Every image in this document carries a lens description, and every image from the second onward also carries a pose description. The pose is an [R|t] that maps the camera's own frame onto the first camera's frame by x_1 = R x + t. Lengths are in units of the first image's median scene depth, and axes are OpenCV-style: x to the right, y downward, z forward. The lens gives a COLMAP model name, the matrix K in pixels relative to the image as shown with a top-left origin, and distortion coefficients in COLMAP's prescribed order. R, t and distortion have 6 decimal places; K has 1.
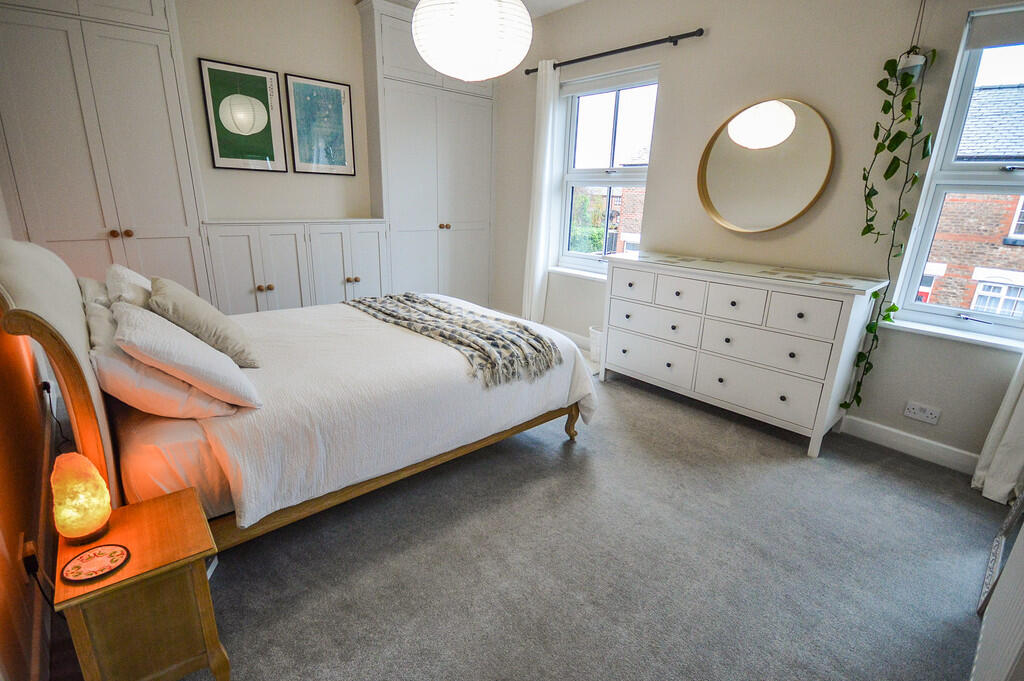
lens RADIAL K [[466.3, 0, 512.0], [0, 466.3, 340.5], [0, 0, 1]] dist [-0.001829, -0.000515]
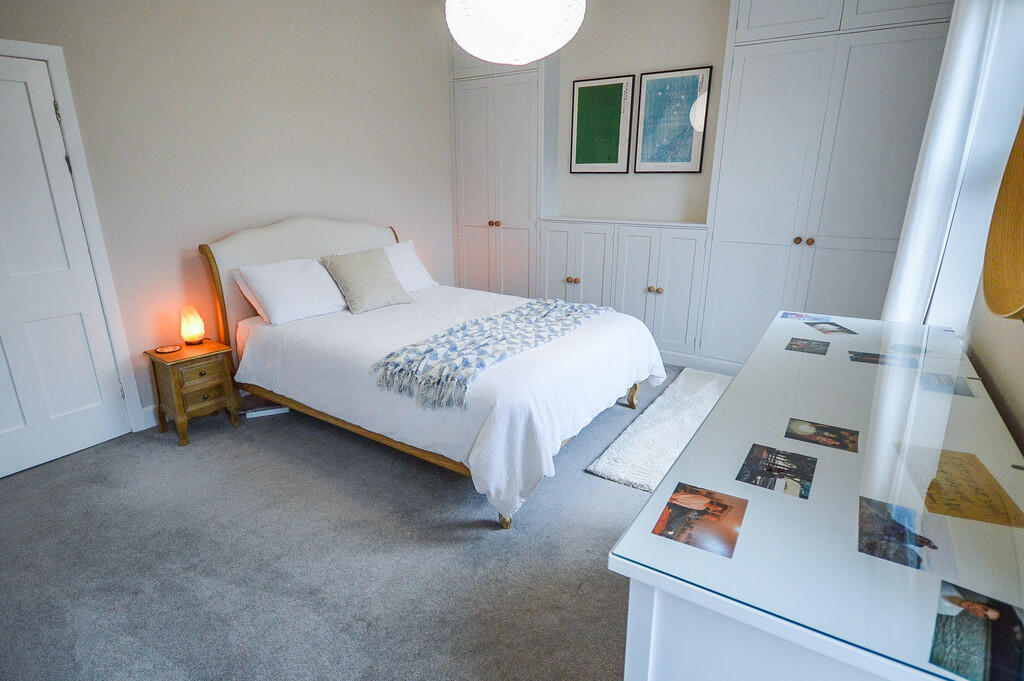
lens RADIAL K [[504.9, 0, 512.0], [0, 504.9, 340.5], [0, 0, 1]] dist [-0.001867, -0.001788]
pose [[0.274029, 0.251704, -0.928199, 0.553755], [-0.289556, 0.941952, 0.169949, -0.137420], [0.917096, 0.222195, 0.331005, 0.501451]]
